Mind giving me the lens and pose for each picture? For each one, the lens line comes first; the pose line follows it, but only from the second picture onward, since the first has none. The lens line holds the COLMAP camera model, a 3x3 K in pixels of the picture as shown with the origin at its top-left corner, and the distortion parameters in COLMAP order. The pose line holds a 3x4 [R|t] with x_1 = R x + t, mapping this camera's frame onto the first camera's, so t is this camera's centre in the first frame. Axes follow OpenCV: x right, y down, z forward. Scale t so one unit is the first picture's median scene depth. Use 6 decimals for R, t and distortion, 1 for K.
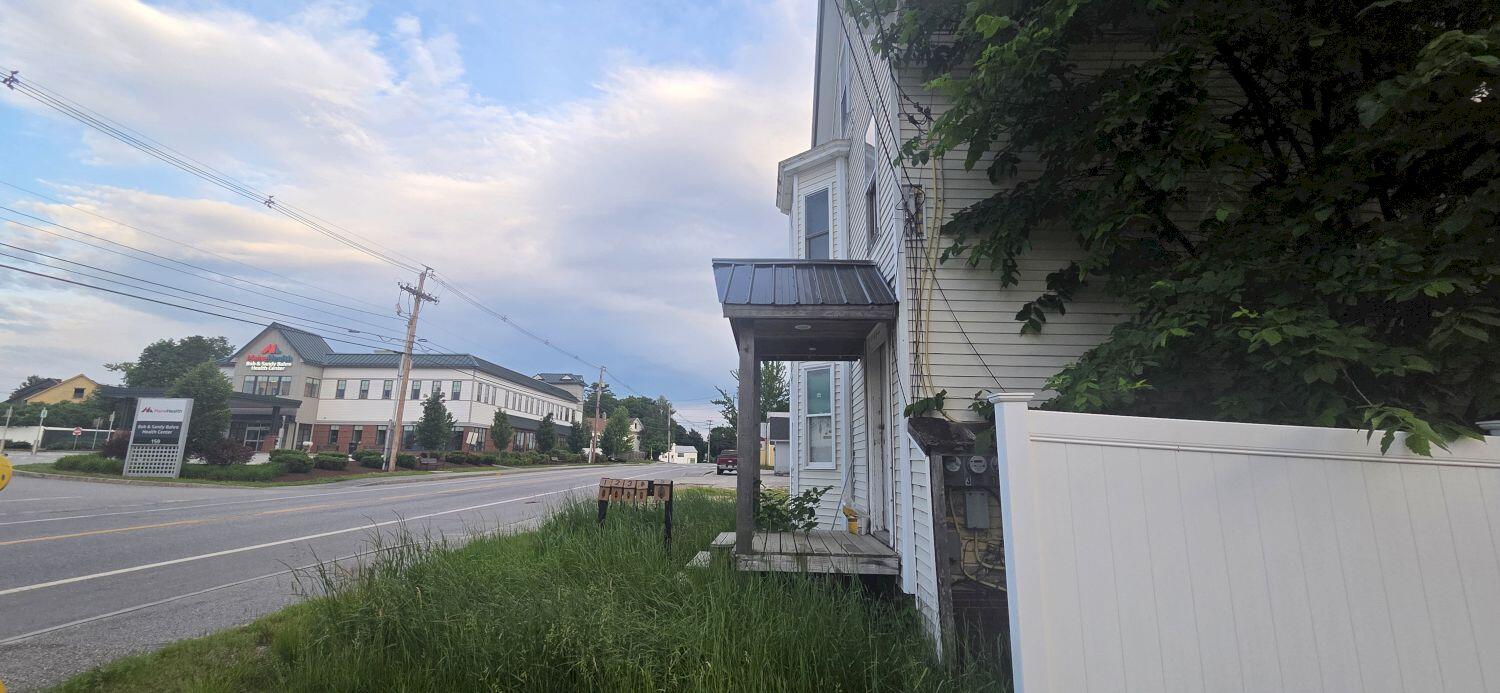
lens RADIAL K [[621.7, 0, 766.9], [0, 621.7, 345.8], [0, 0, 1]] dist [-0.000921, -0.000096]
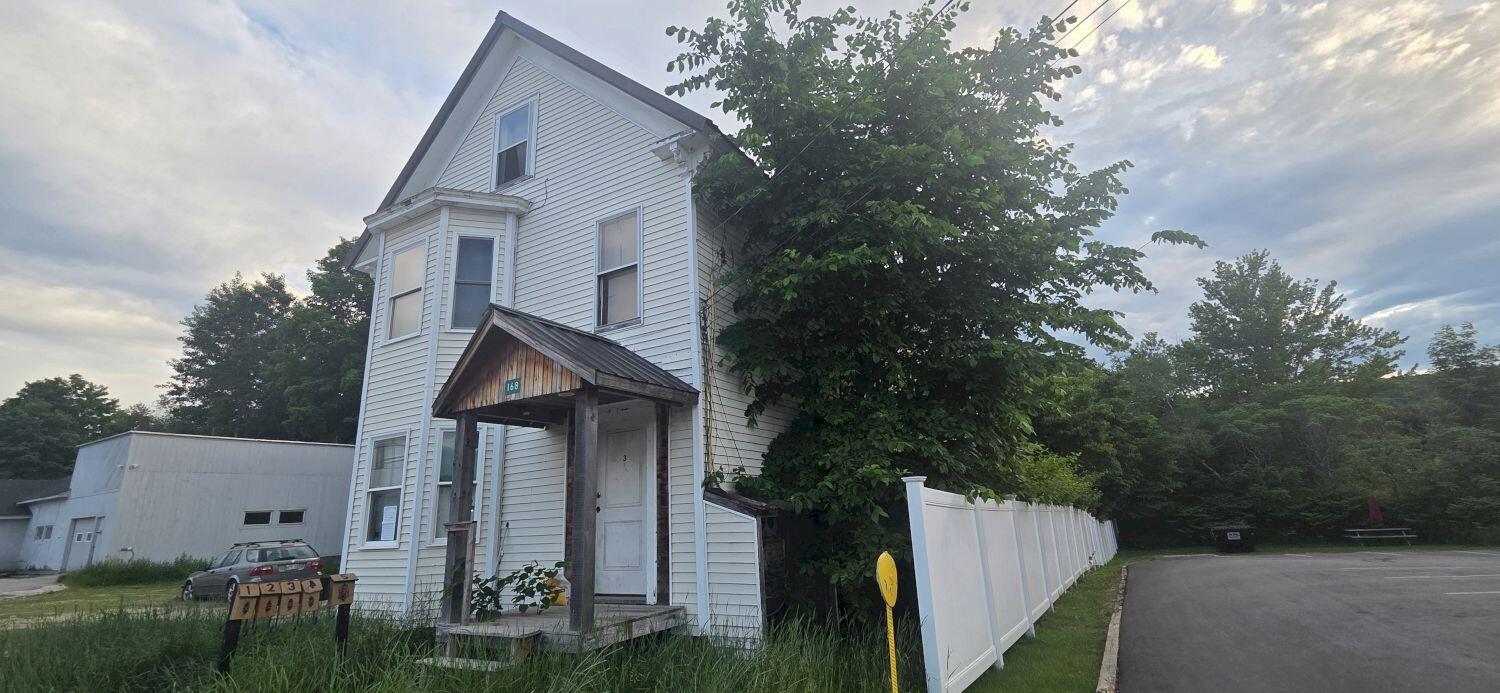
lens RADIAL K [[621.7, 0, 766.9], [0, 621.7, 345.8], [0, 0, 1]] dist [-0.000921, -0.000096]
pose [[0.469201, 0.195080, 0.861275, -0.787285], [-0.105827, 0.980688, -0.164475, 0.027313], [-0.876727, -0.013974, 0.480784, 0.289428]]
